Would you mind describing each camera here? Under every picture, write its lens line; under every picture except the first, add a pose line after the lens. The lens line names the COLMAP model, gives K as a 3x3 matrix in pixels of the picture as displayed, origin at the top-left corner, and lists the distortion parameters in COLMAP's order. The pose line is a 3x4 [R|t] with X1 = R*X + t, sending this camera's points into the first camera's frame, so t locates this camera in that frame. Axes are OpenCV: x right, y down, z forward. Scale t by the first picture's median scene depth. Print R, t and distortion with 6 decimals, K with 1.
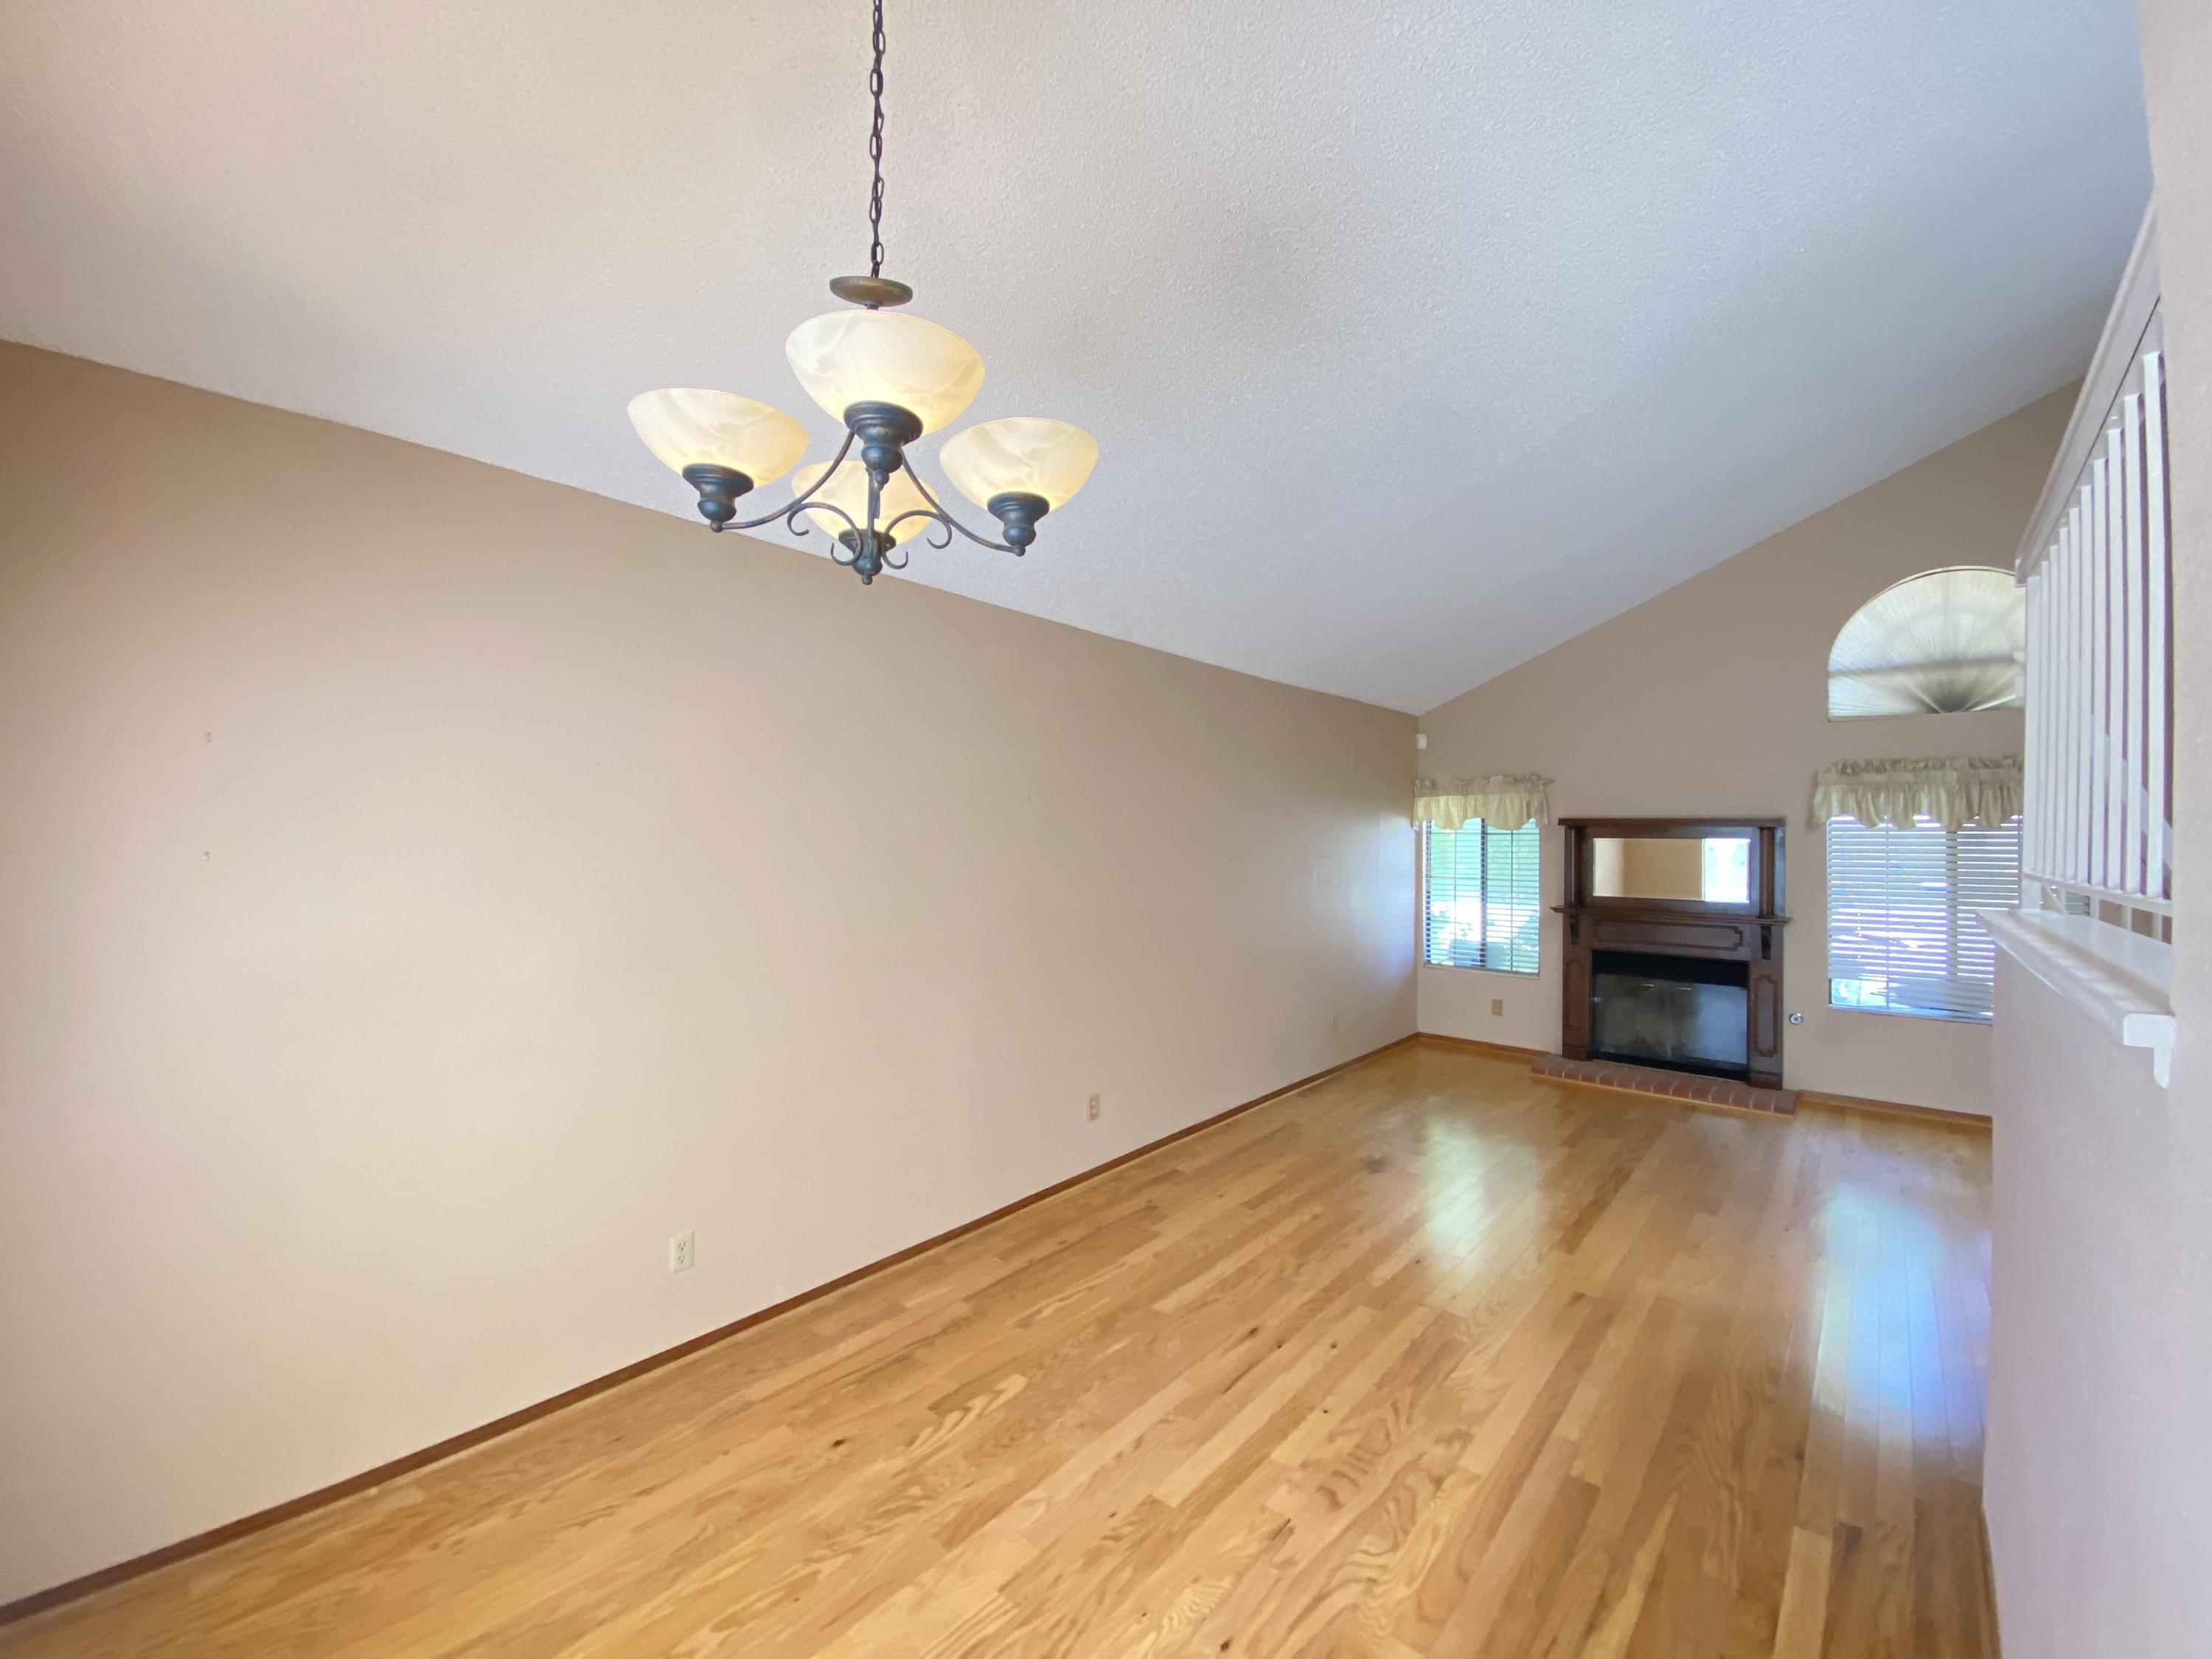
lens RADIAL K [[901.7, 0, 1105.8], [0, 901.7, 836.0], [0, 0, 1]] dist [0.001251, -0.000693]
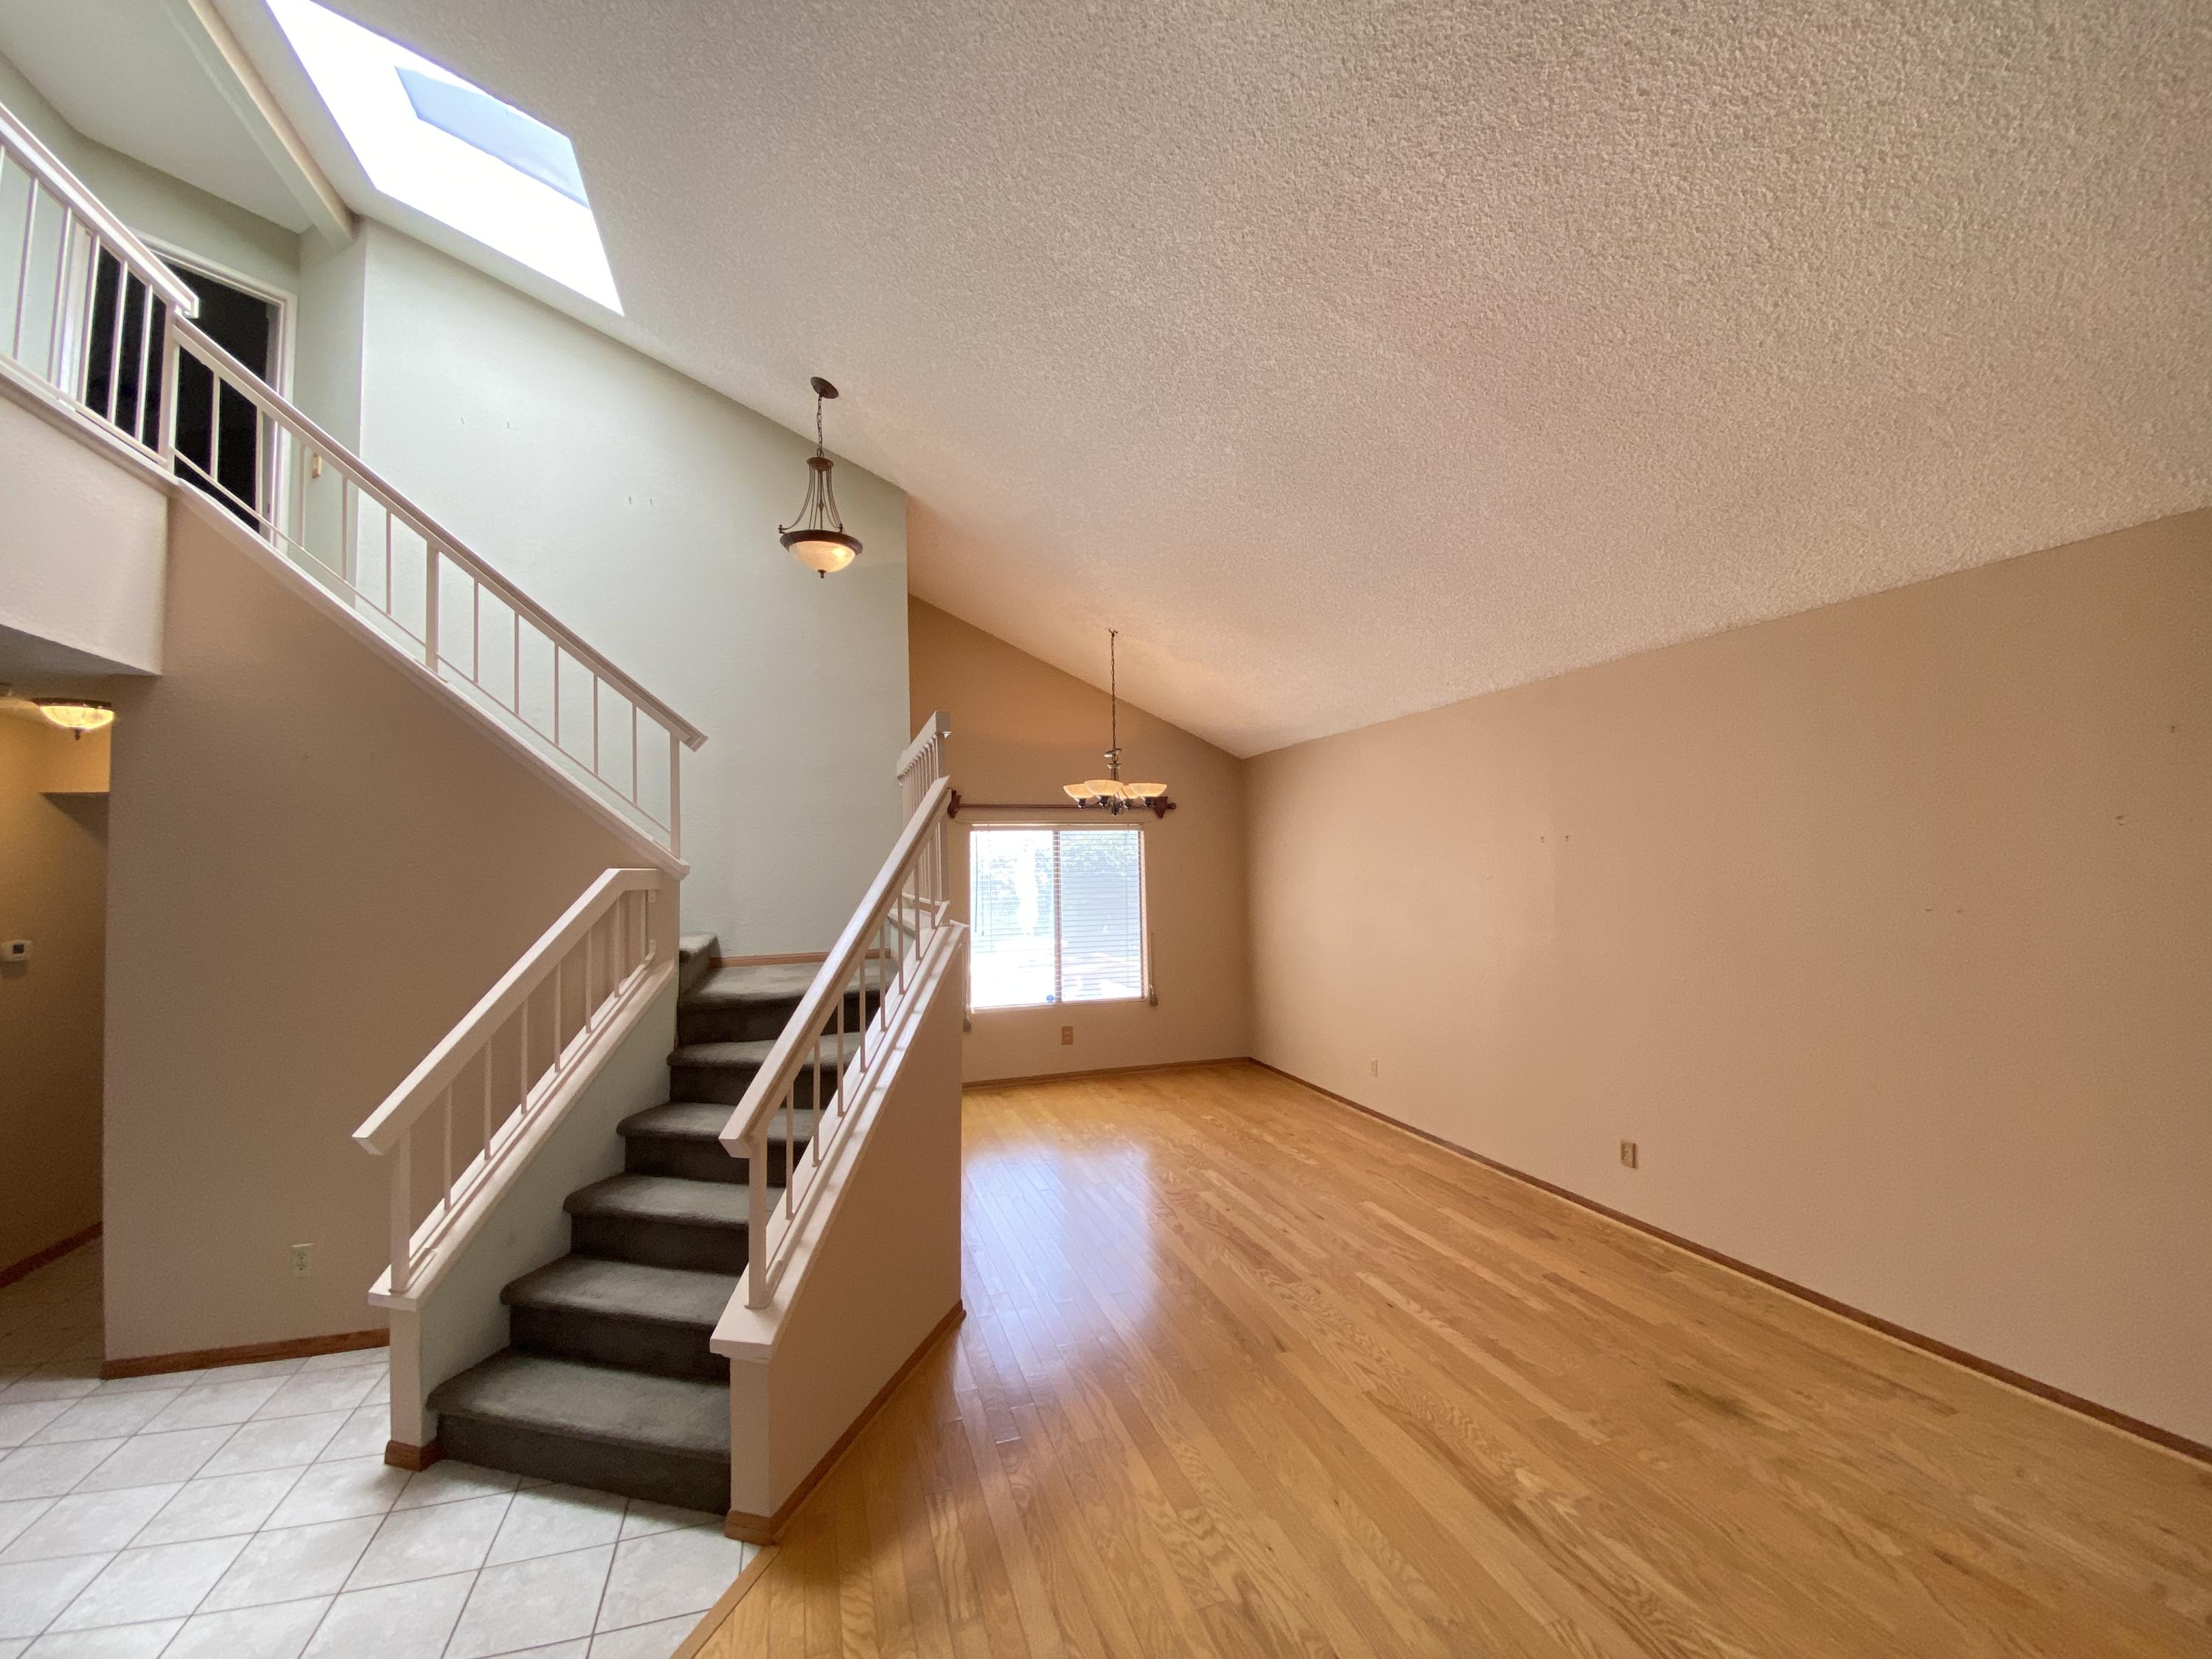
lens RADIAL K [[901.7, 0, 1105.9], [0, 901.7, 828.8], [0, 0, 1]] dist [0.001251, -0.000693]
pose [[-0.513998, -0.039340, -0.856889, 1.397034], [0.004382, 0.998814, -0.048484, -0.003210], [0.857780, -0.028676, -0.513216, 1.277747]]
